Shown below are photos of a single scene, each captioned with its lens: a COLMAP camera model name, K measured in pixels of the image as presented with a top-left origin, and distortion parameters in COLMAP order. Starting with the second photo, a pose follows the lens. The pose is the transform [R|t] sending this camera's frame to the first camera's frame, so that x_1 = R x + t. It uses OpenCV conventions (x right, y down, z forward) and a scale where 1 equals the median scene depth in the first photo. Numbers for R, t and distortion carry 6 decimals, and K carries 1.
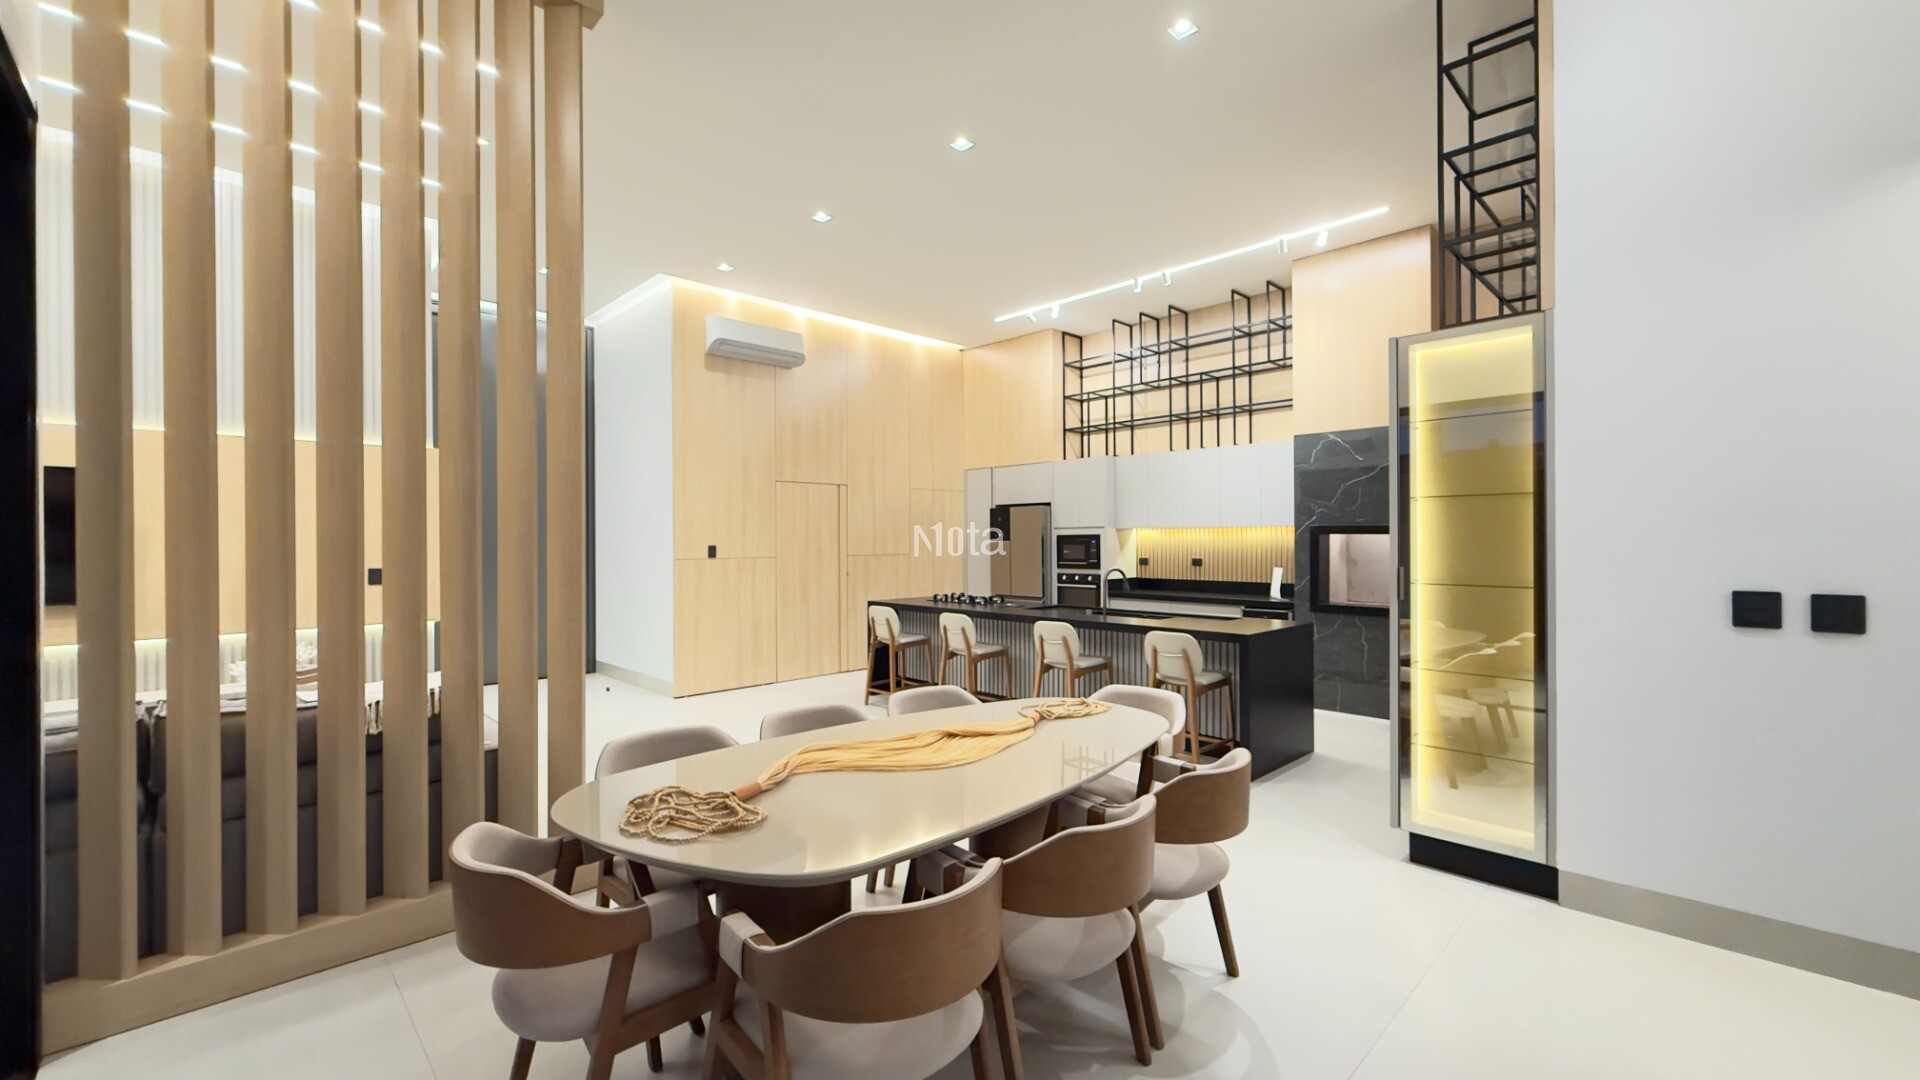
lens RADIAL K [[765.4, 0, 959.2], [0, 765.4, 533.2], [0, 0, 1]] dist [-0.000811, -0.000354]
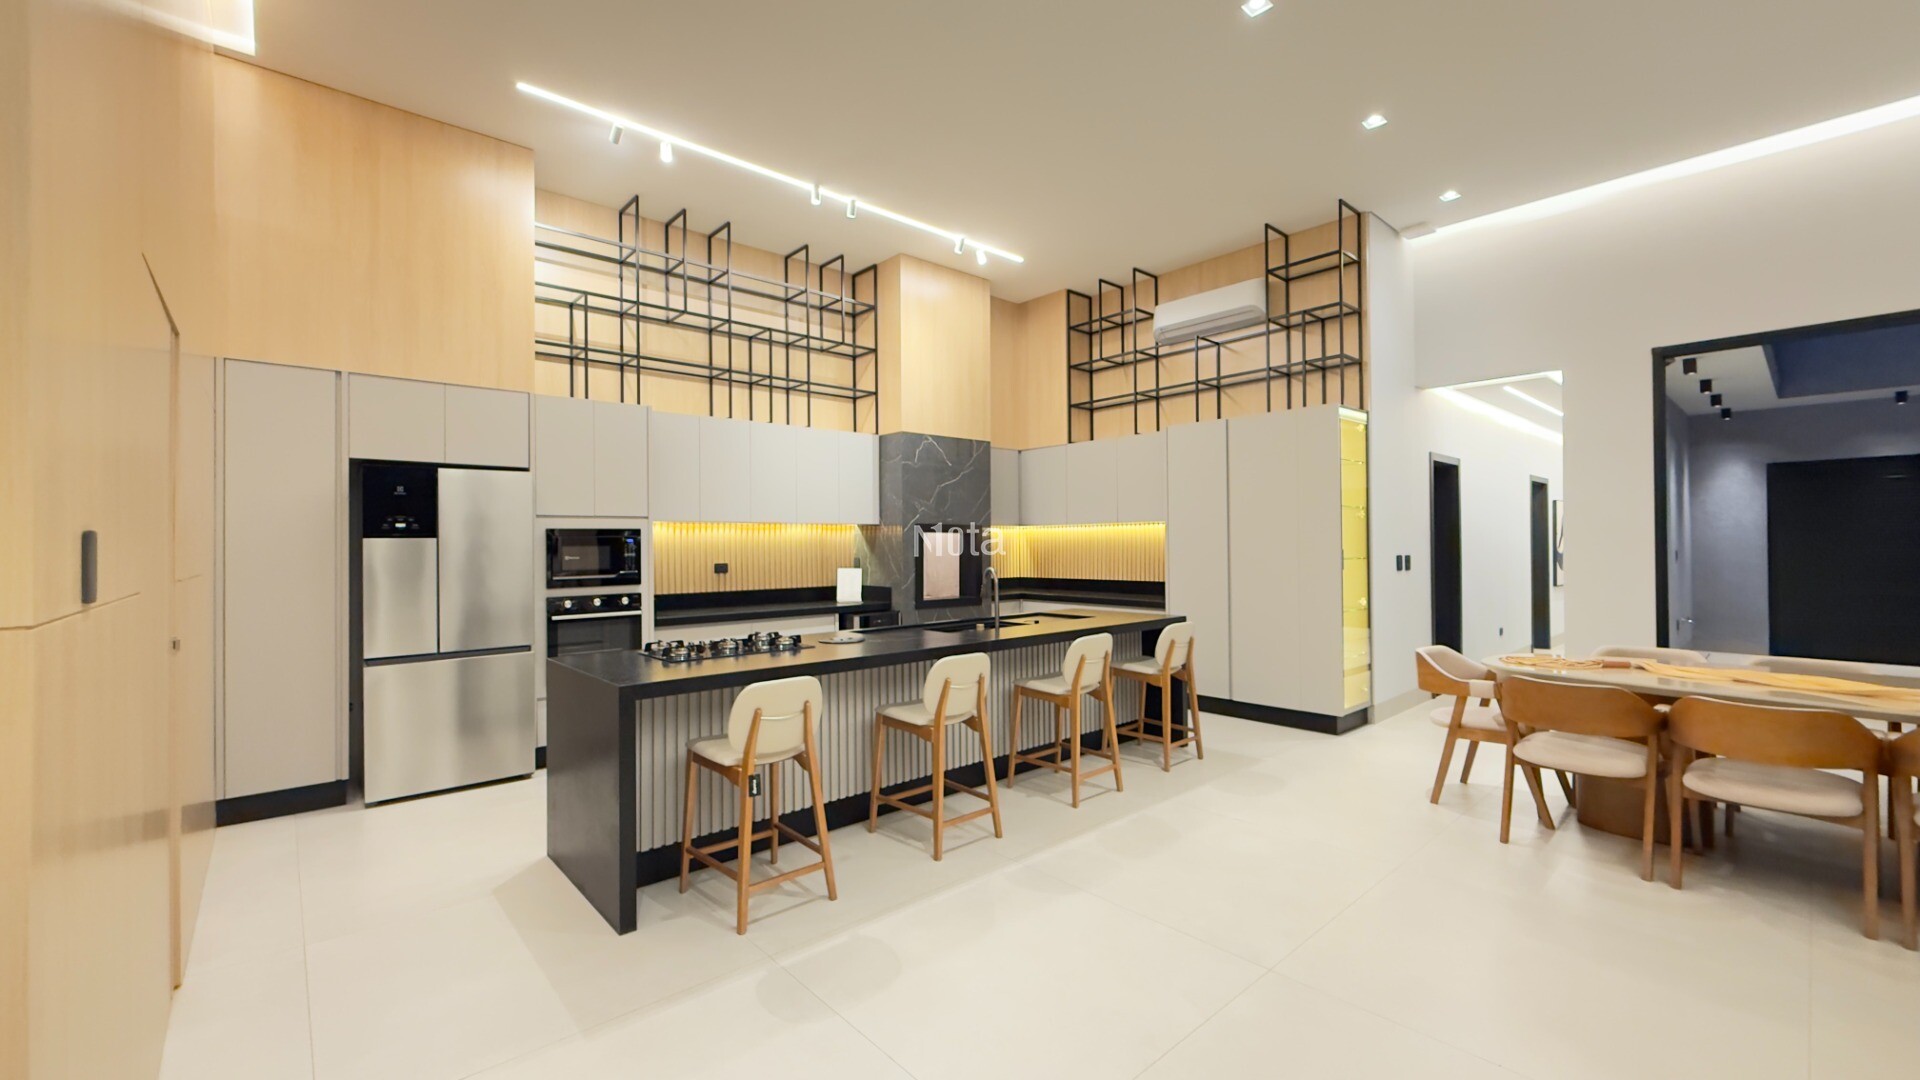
lens RADIAL K [[765.4, 0, 952.6], [0, 765.4, 538.5], [0, 0, 1]] dist [-0.000811, -0.000354]
pose [[0.051859, 0.009528, 0.998609, -0.432023], [-0.001737, 0.999954, -0.009451, 0.014832], [-0.998653, -0.001245, 0.051873, 0.710492]]
